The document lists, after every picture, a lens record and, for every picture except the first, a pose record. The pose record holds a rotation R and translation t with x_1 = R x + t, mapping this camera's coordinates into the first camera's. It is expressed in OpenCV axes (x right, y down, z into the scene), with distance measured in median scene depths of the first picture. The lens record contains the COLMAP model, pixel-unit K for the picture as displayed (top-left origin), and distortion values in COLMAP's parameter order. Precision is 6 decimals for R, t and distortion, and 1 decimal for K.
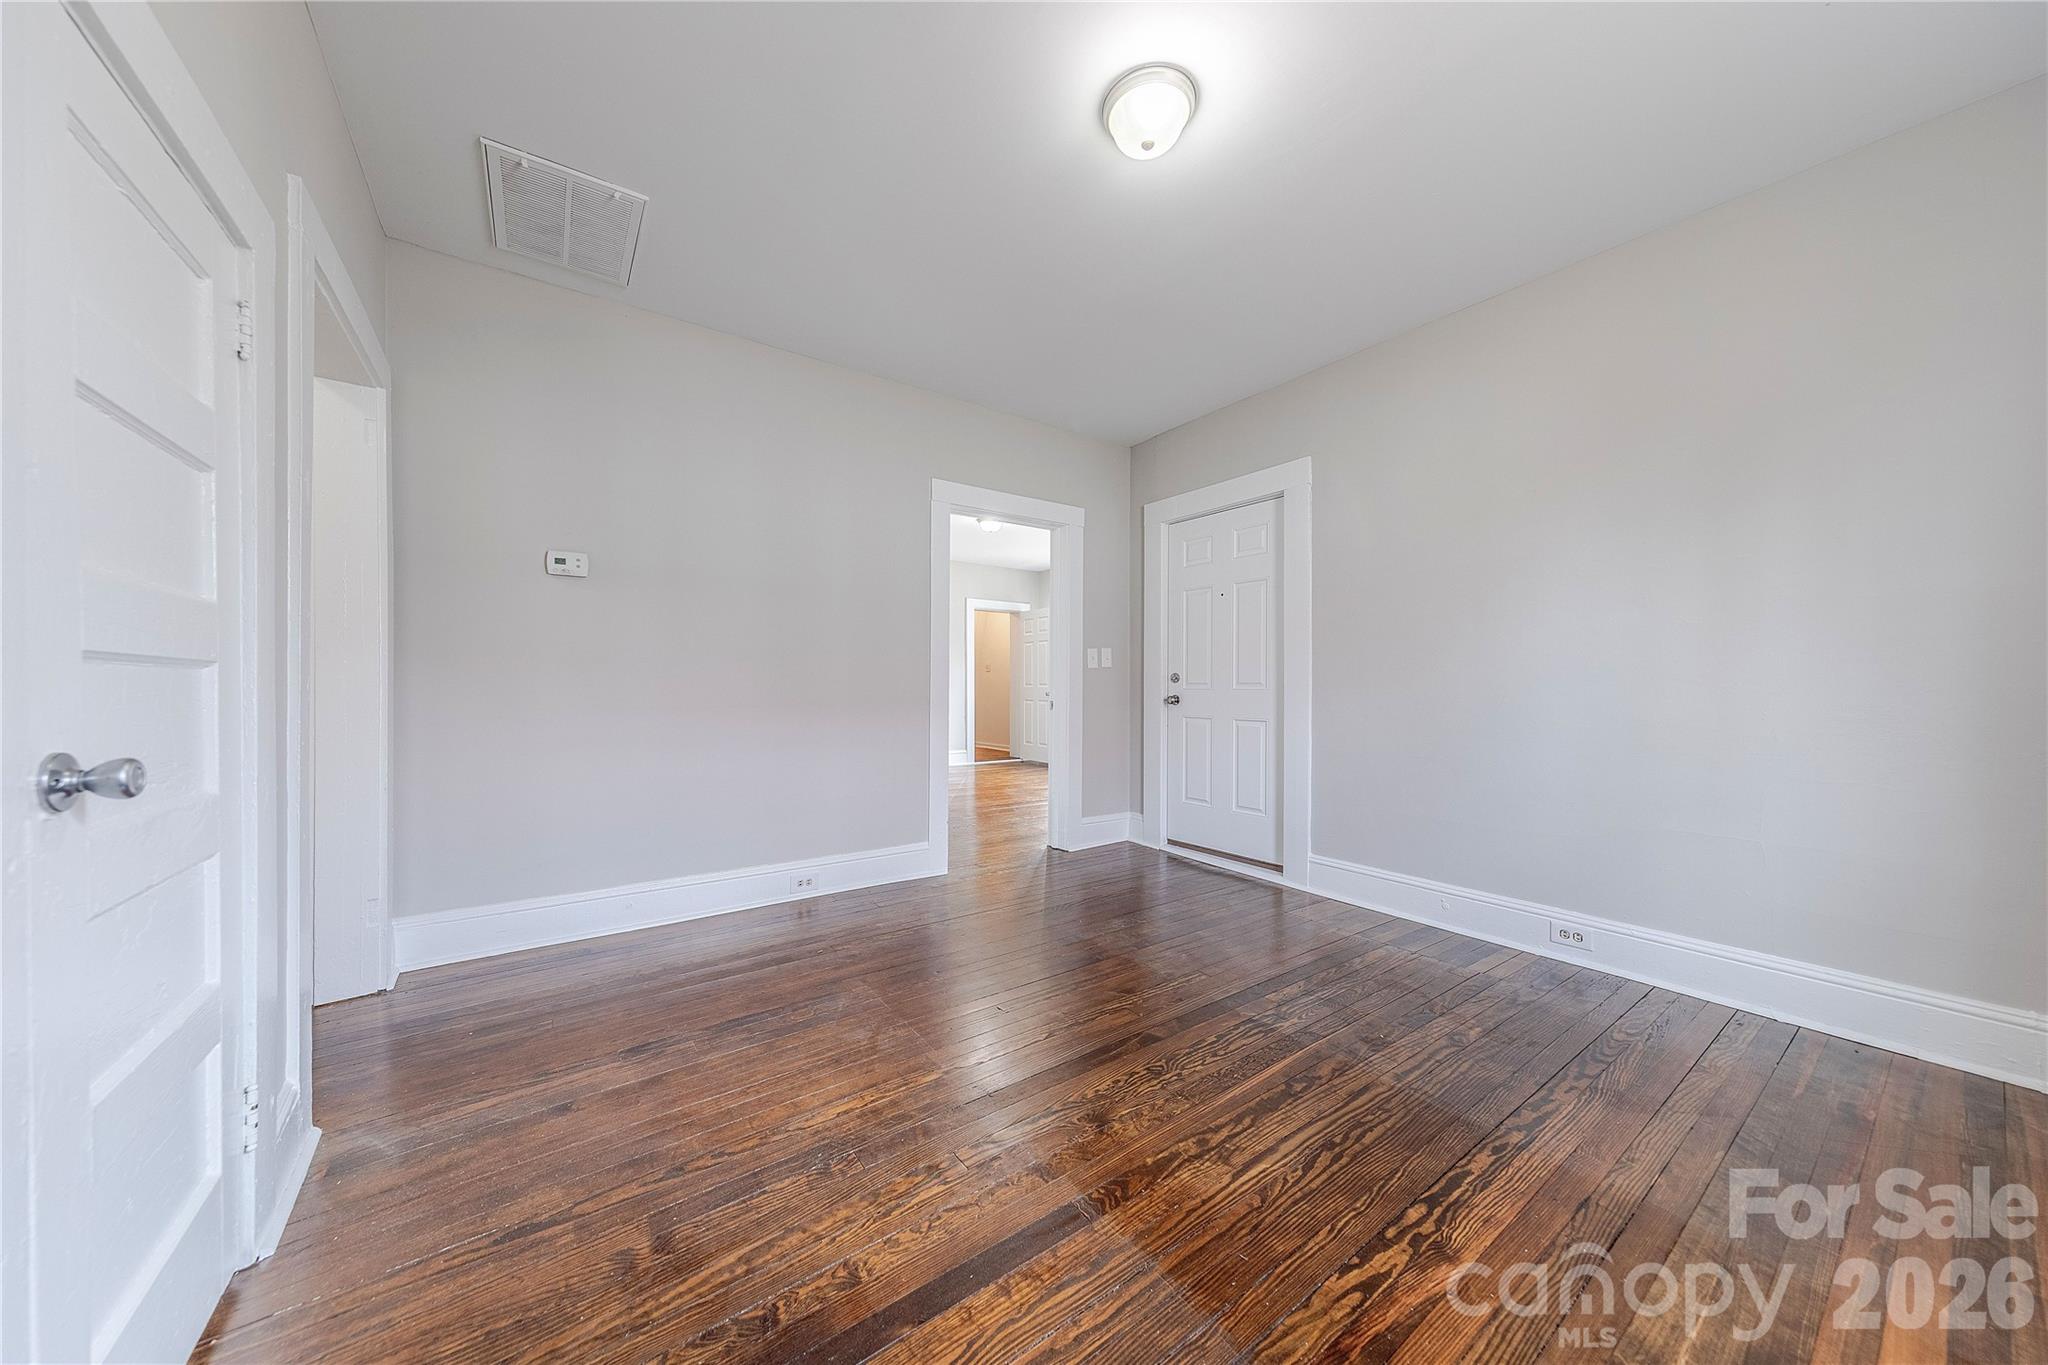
lens RADIAL K [[669.9, 0, 991.6], [0, 669.9, 687.3], [0, 0, 1]] dist [0.016437, -0.004321]
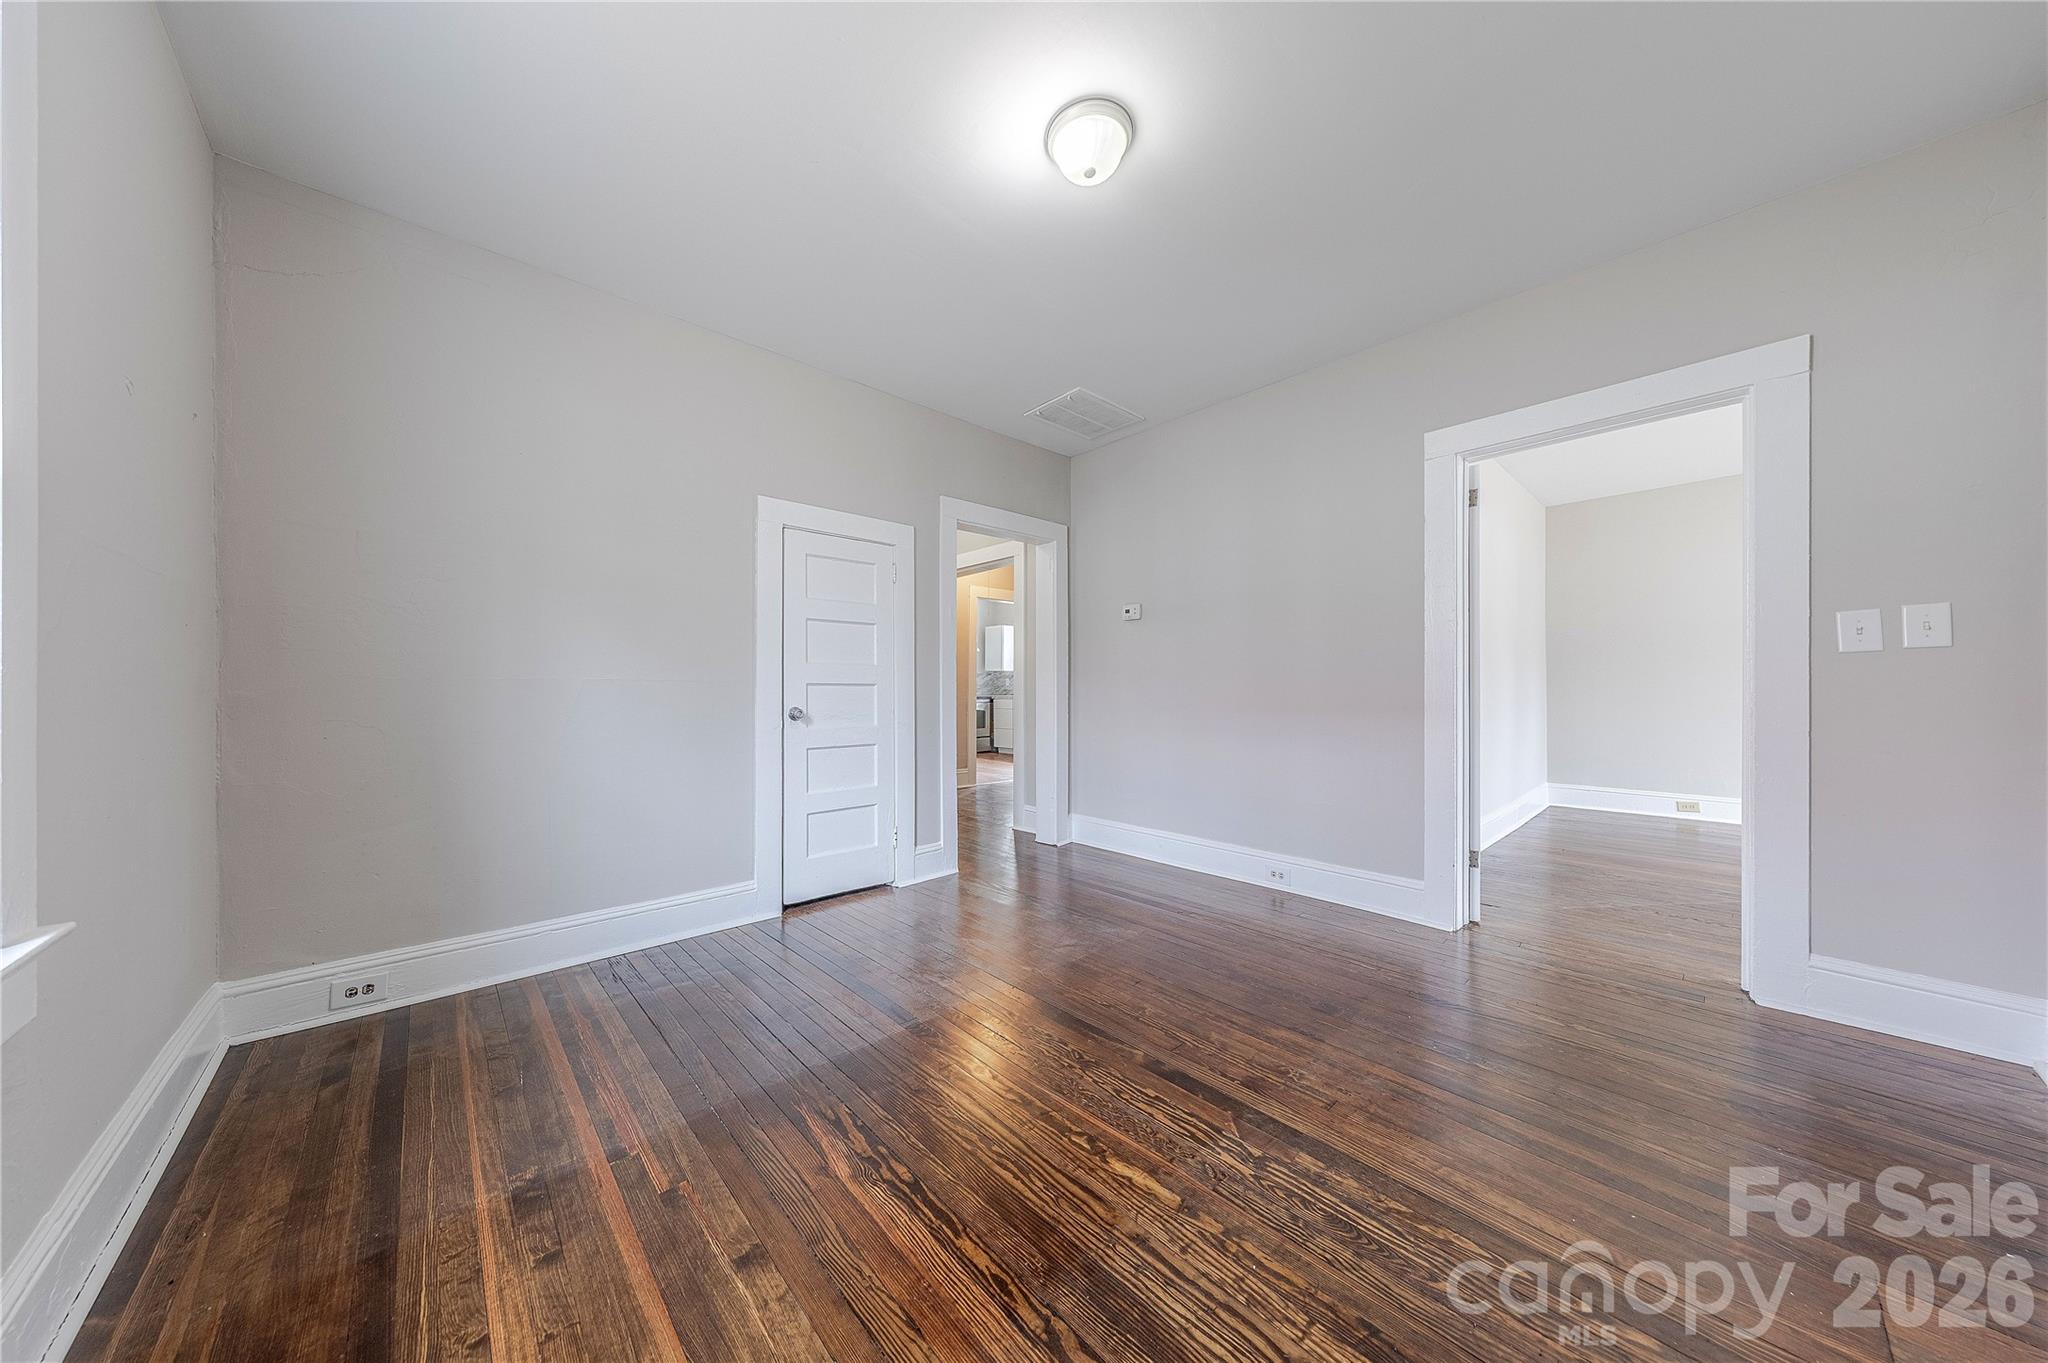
lens RADIAL K [[669.9, 0, 991.6], [0, 669.9, 686.3], [0, 0, 1]] dist [0.016437, -0.004321]
pose [[0.101991, -0.008076, -0.994753, 0.982892], [0.000942, 0.999967, -0.008021, -0.000058], [0.994785, -0.000119, 0.101996, 0.585776]]
